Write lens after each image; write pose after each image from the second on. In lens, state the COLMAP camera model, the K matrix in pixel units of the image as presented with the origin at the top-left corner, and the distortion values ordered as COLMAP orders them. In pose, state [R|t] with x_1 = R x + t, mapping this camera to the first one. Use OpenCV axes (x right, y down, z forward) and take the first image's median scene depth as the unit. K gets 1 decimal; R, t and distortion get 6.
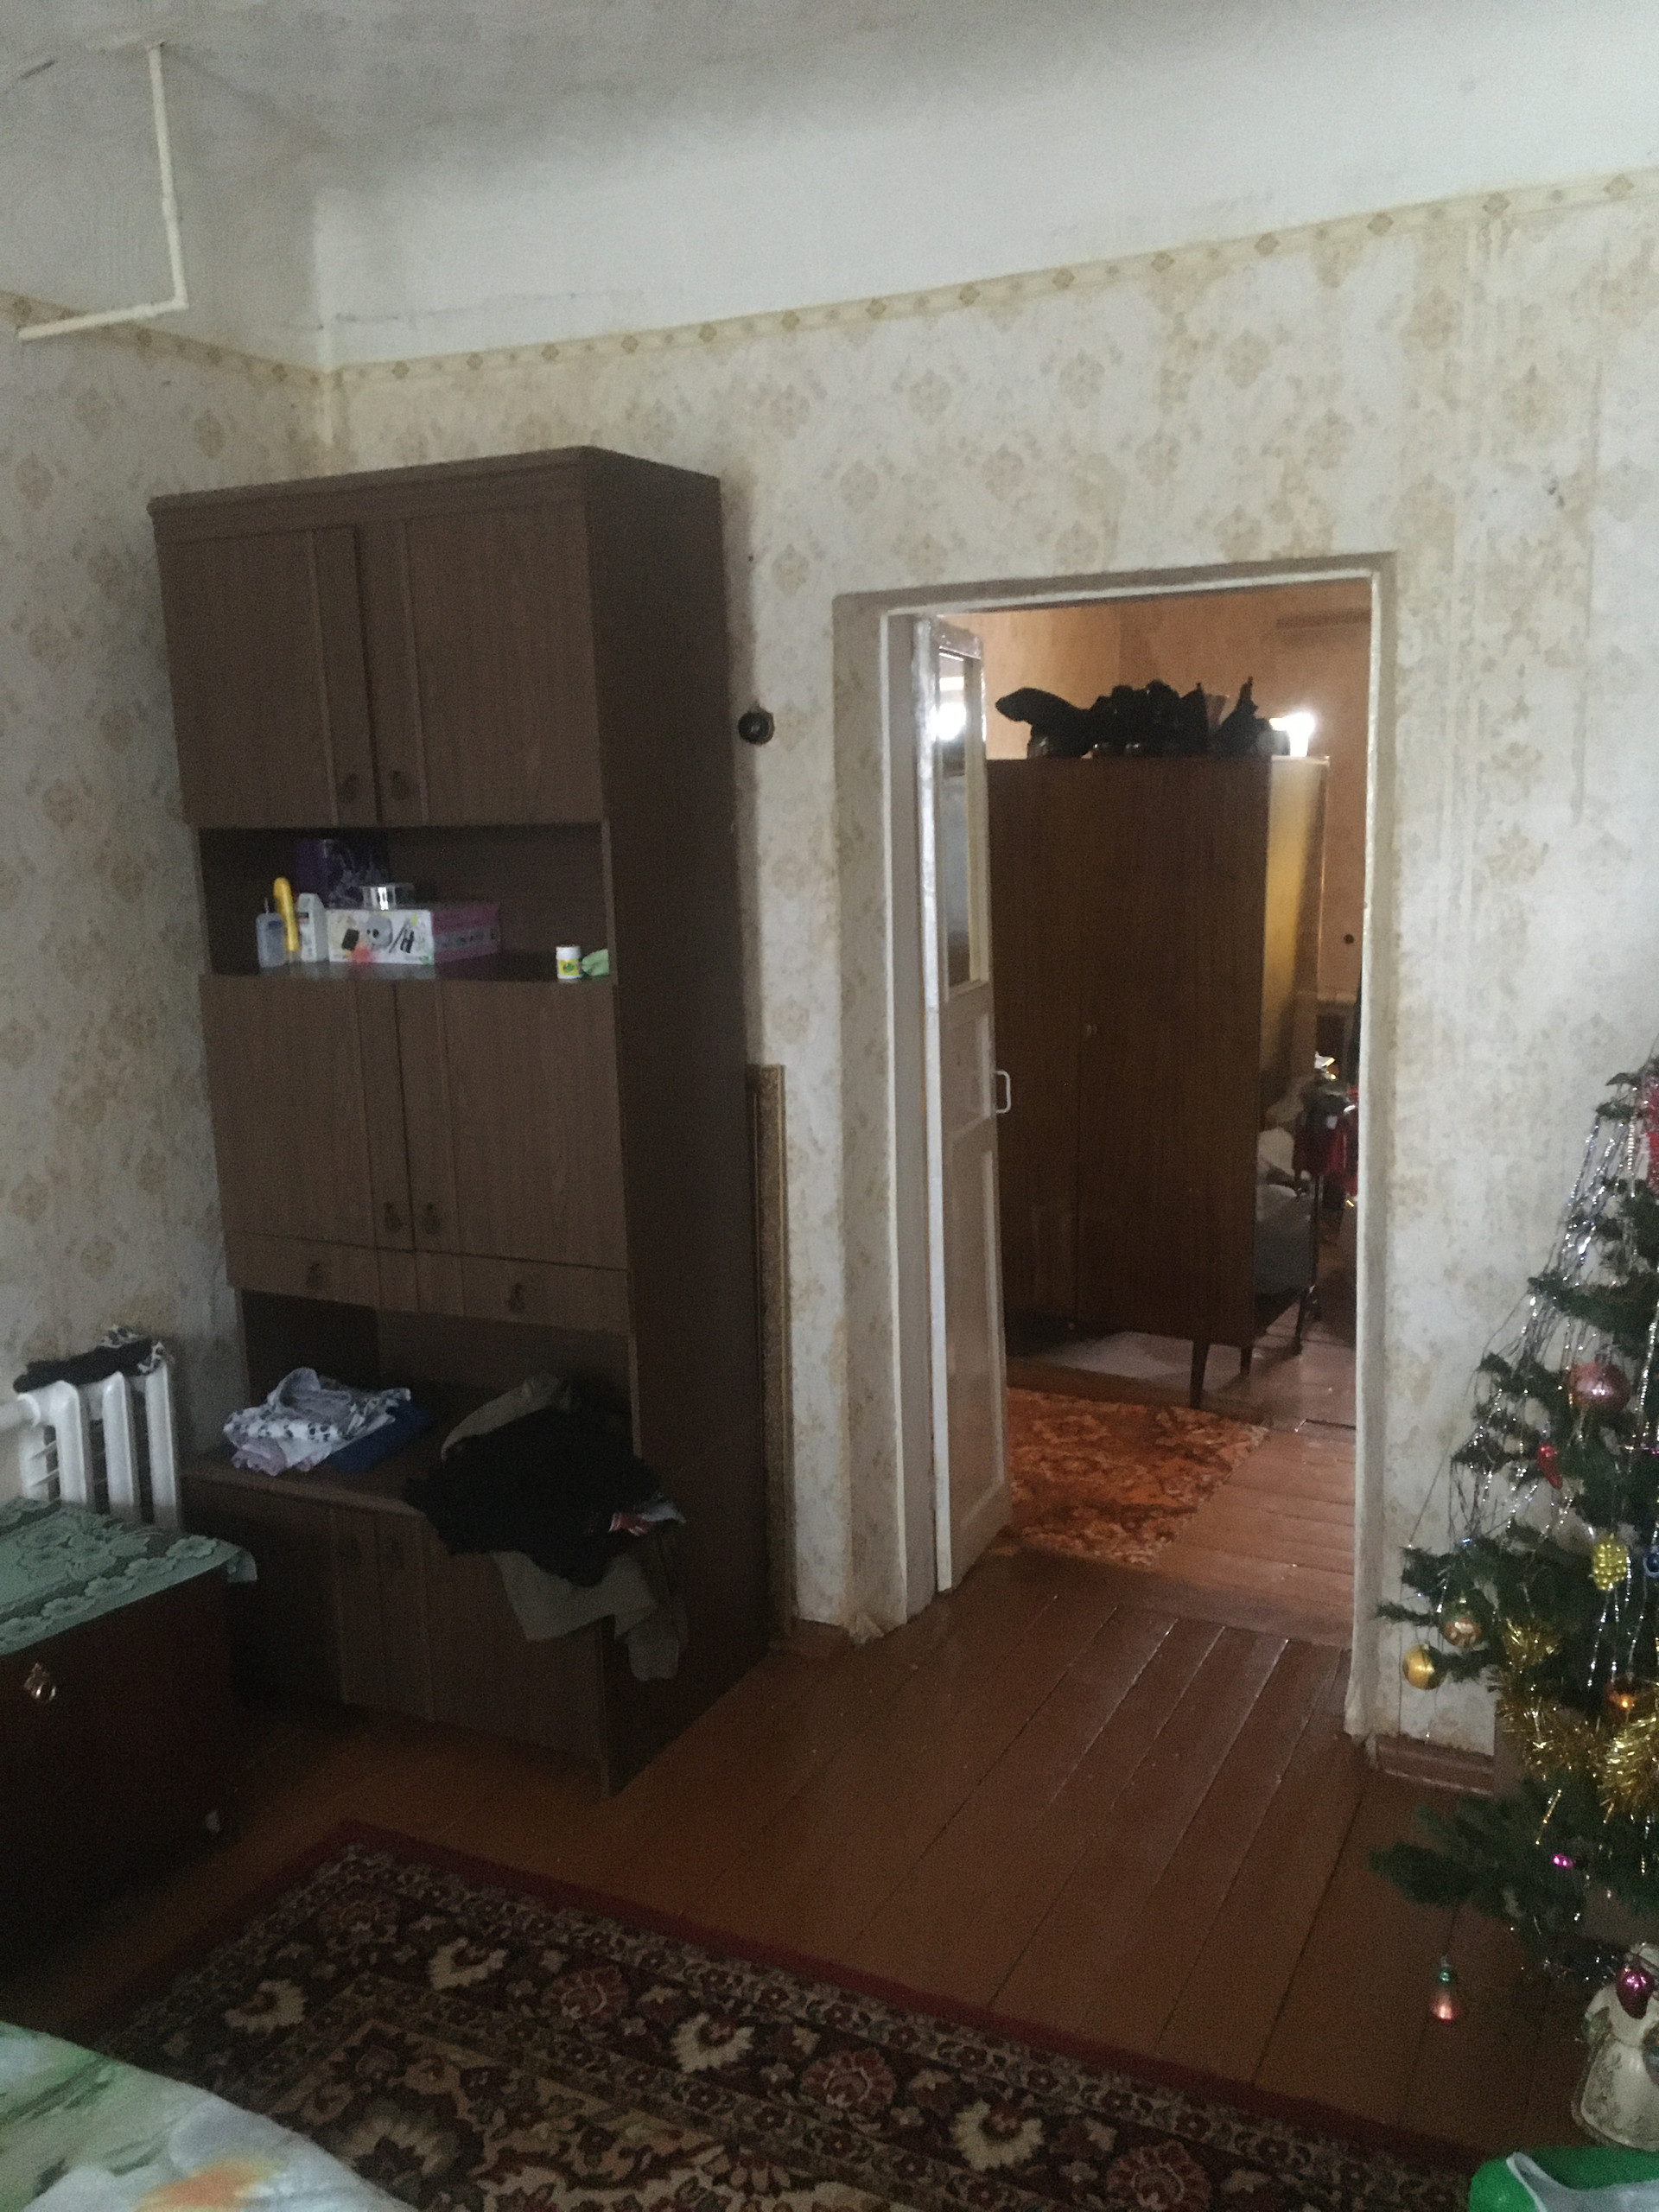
lens RADIAL K [[1857.6, 0, 841.7], [0, 1857.6, 1101.4], [0, 0, 1]] dist [0.064639, -0.060338]
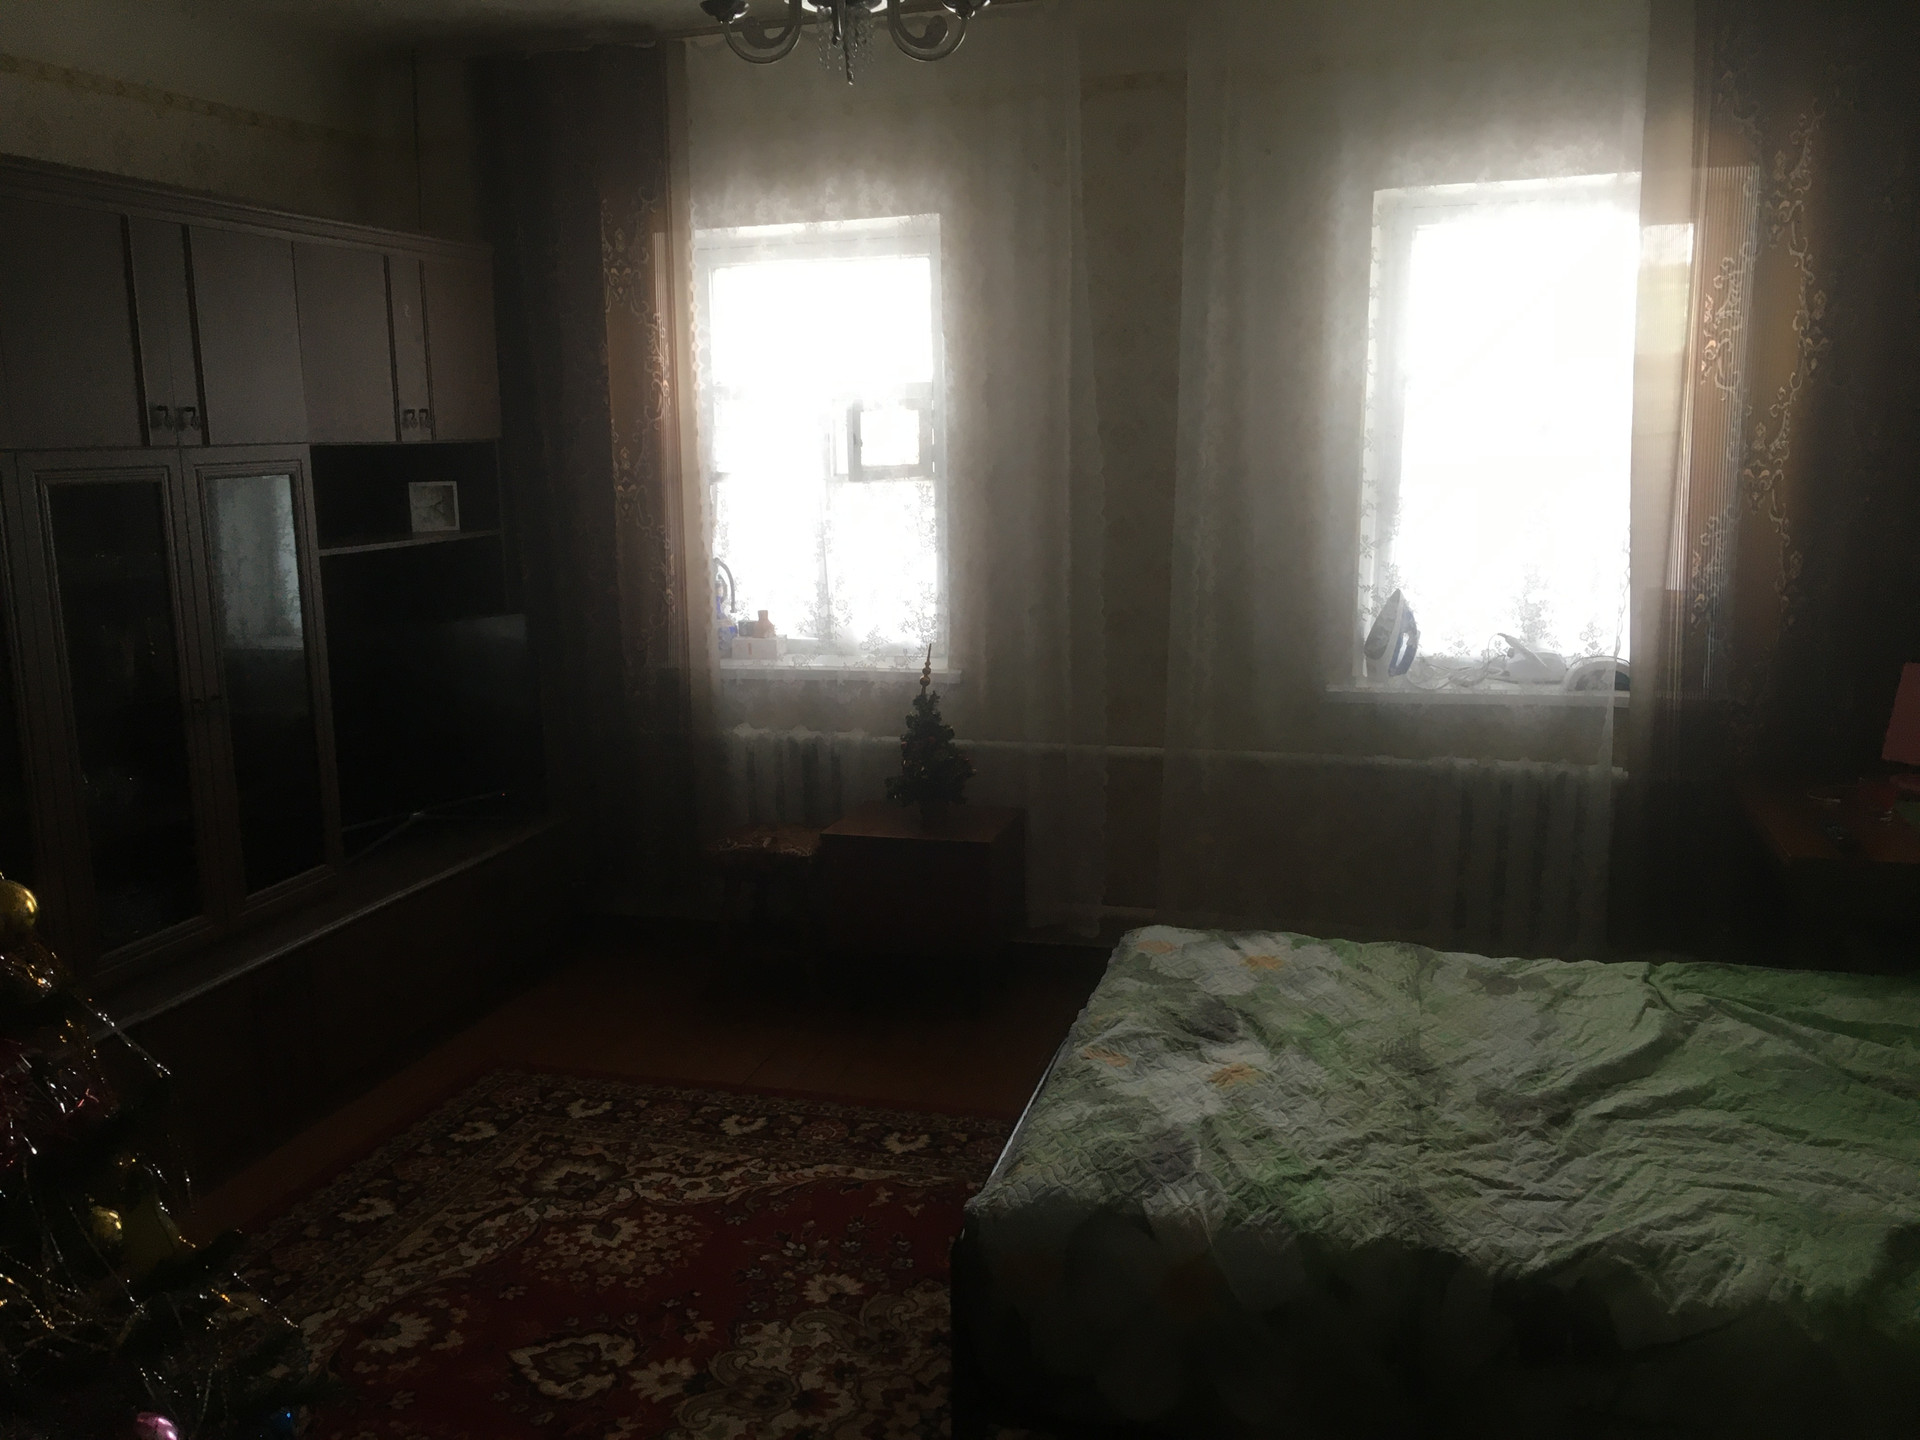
lens RADIAL K [[1612.4, 0, 951.7], [0, 1612.4, 722.9], [0, 0, 1]] dist [0.064639, -0.060338]
pose [[0.984177, -0.006986, 0.177052, -0.147953], [0.004309, 0.999871, 0.015501, 0.094652], [-0.177138, -0.014493, 0.984079, -0.567333]]
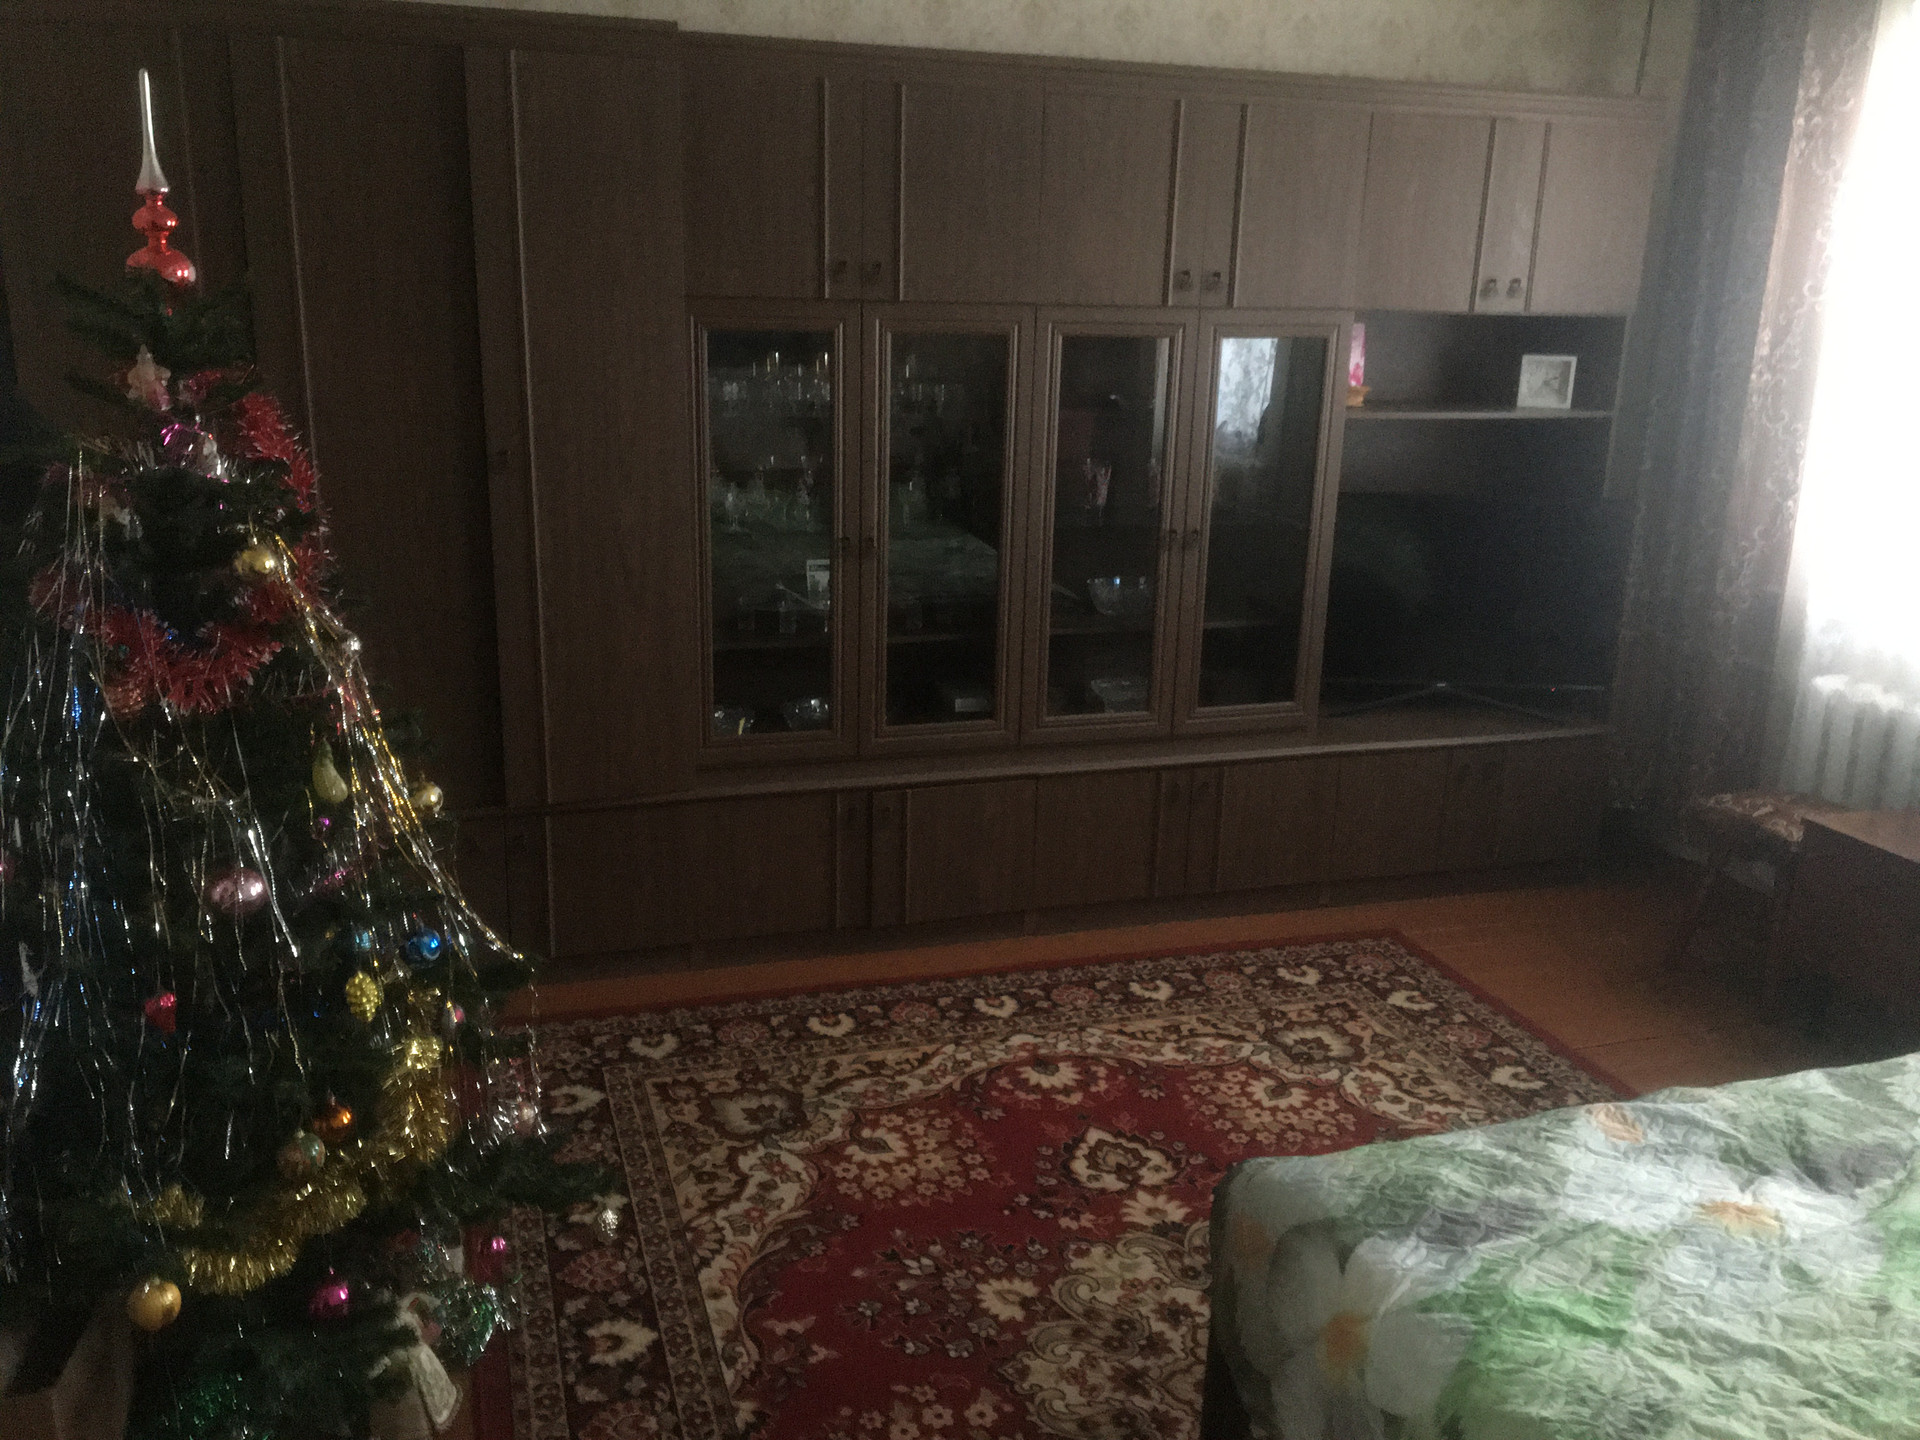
lens RADIAL K [[1612.4, 0, 908.2], [0, 1612.4, 705.9], [0, 0, 1]] dist [0.064639, -0.060338]
pose [[0.695387, 0.243987, -0.675950, 0.456150], [-0.172321, 0.969772, 0.172767, 0.028110], [0.697670, -0.003659, 0.716410, -0.407542]]
